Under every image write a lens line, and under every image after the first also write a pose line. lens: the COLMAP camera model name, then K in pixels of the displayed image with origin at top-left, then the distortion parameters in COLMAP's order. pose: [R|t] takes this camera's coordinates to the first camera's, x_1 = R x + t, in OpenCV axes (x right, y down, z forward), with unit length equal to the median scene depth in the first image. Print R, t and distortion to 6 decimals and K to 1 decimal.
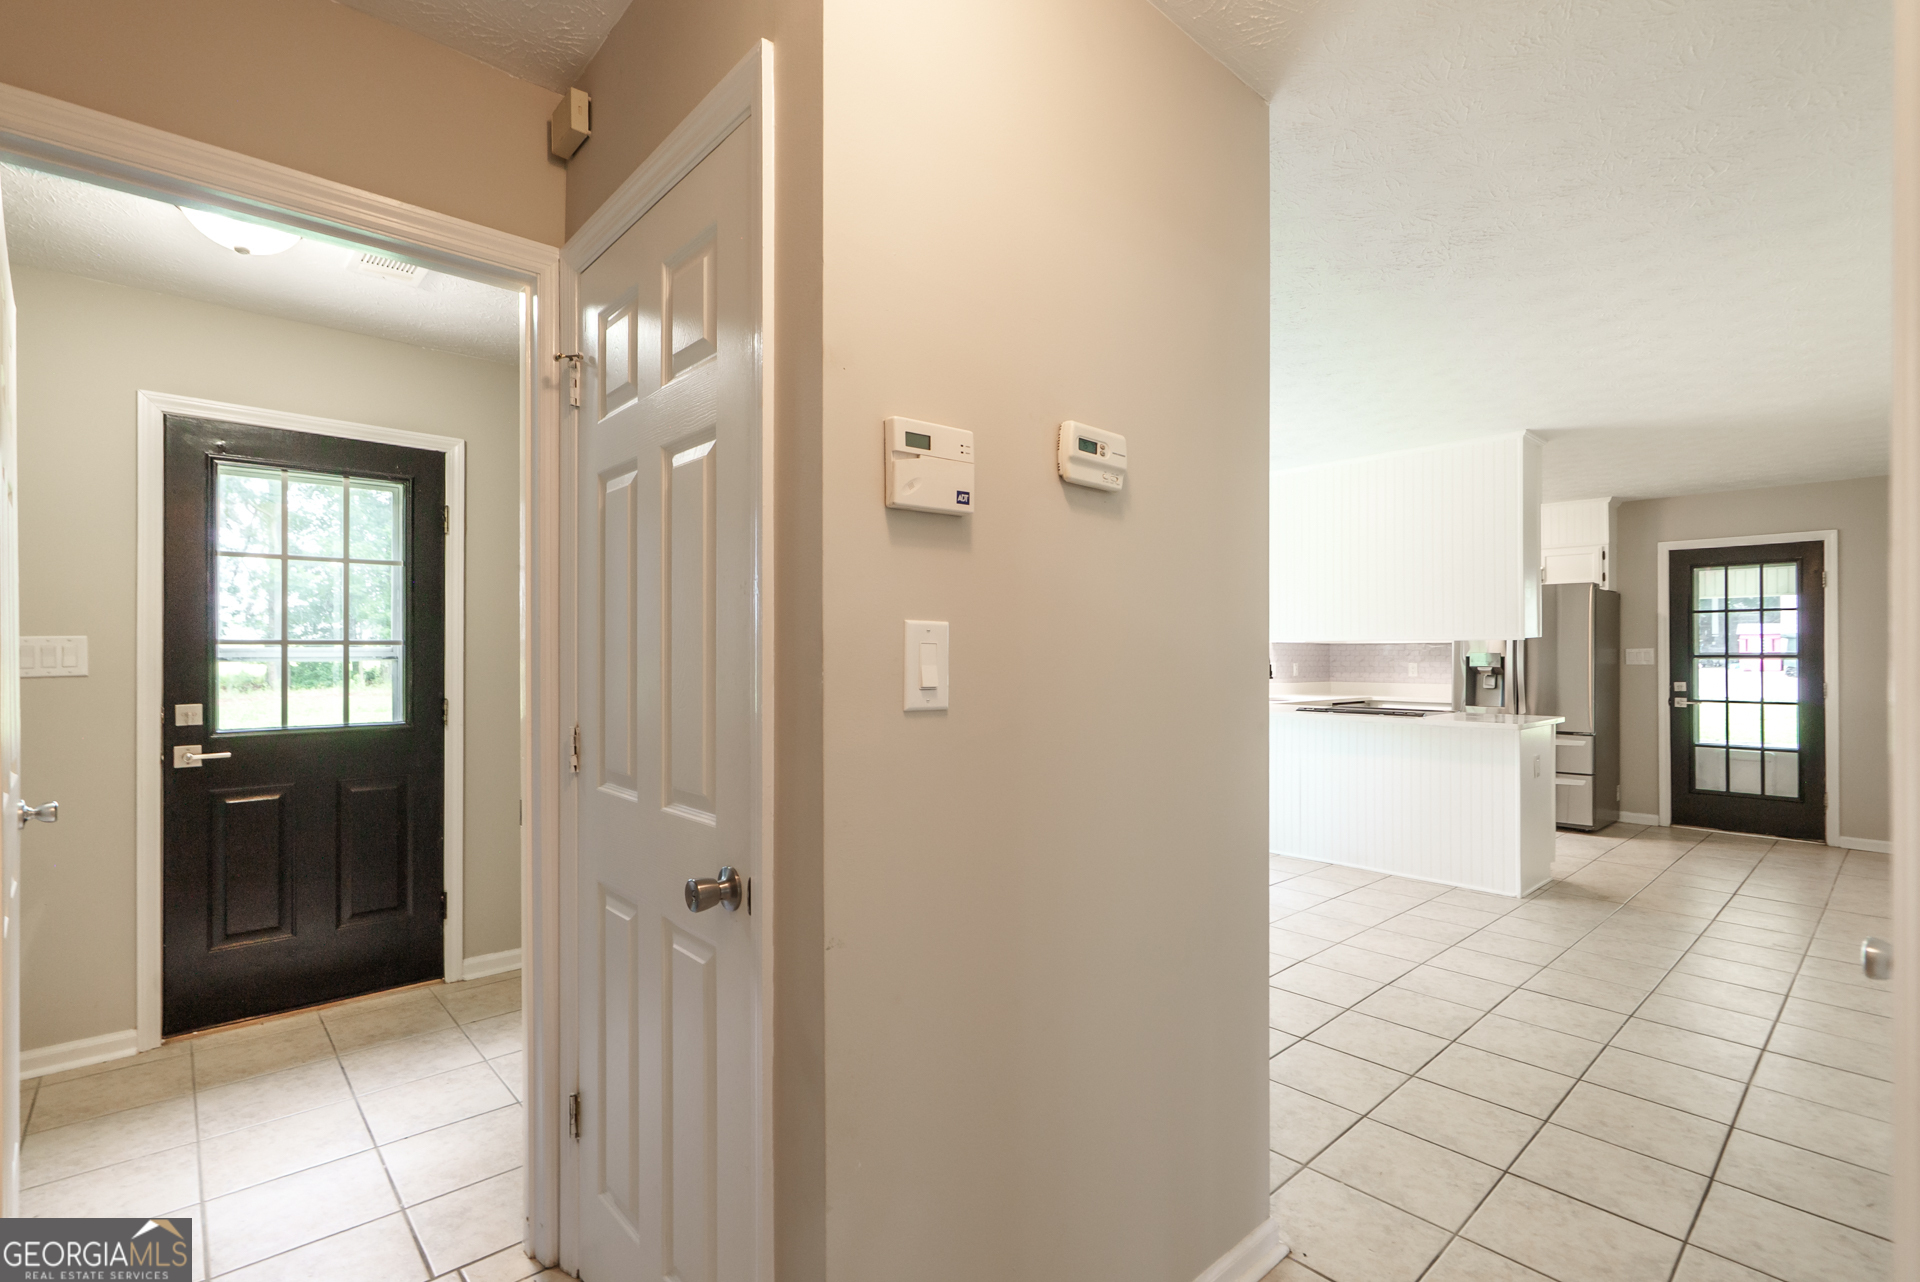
lens RADIAL K [[887.7, 0, 947.9], [0, 887.7, 645.9], [0, 0, 1]] dist [-0.001064, -0.000727]
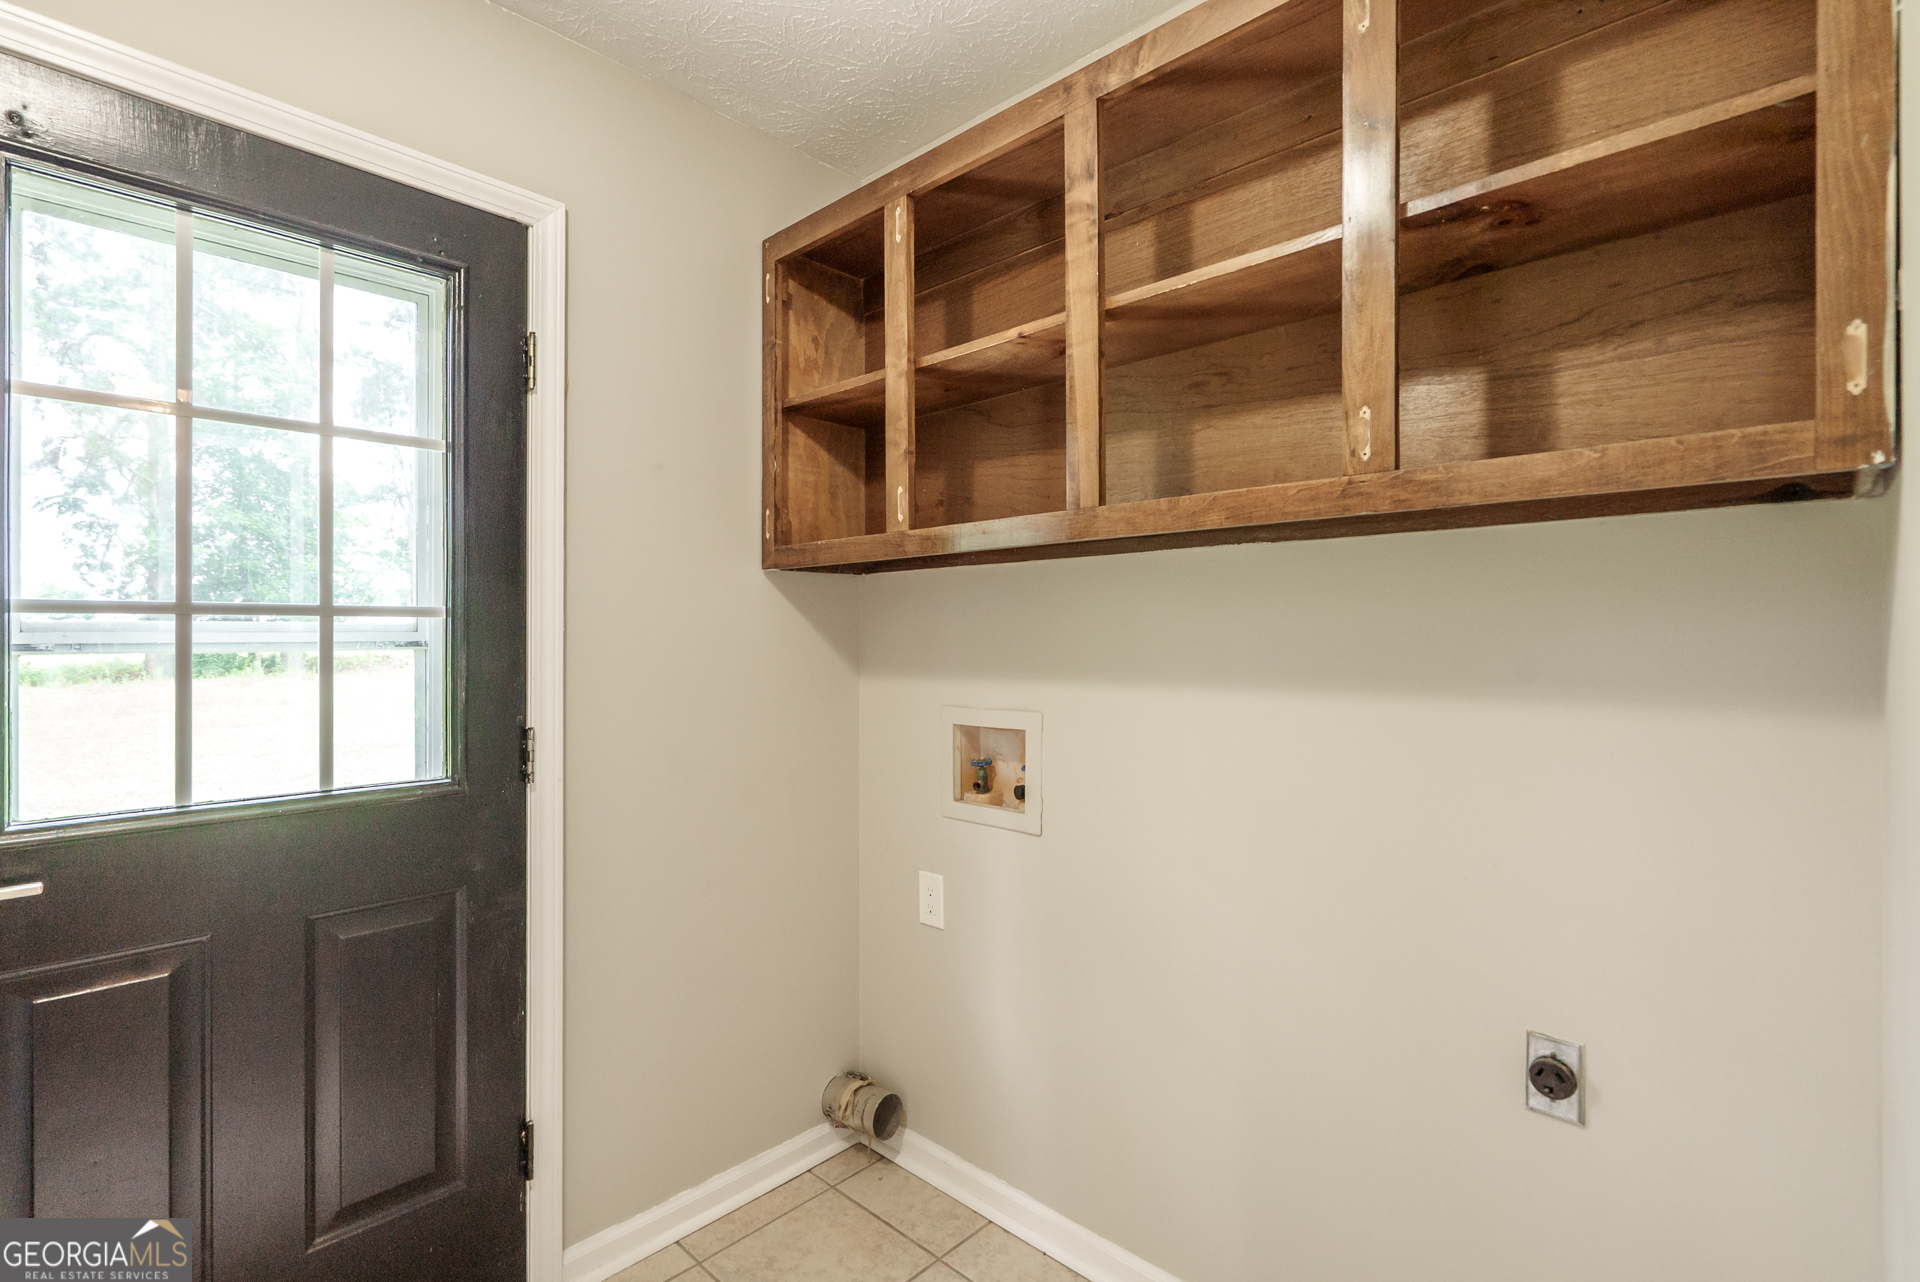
lens RADIAL K [[887.7, 0, 941.8], [0, 887.7, 630.8], [0, 0, 1]] dist [-0.001064, -0.000727]
pose [[0.997045, -0.000222, 0.076819, -0.379197], [0.000202, 1.000000, 0.000279, 0.006001], [-0.076819, -0.000263, 0.997045, 0.497183]]
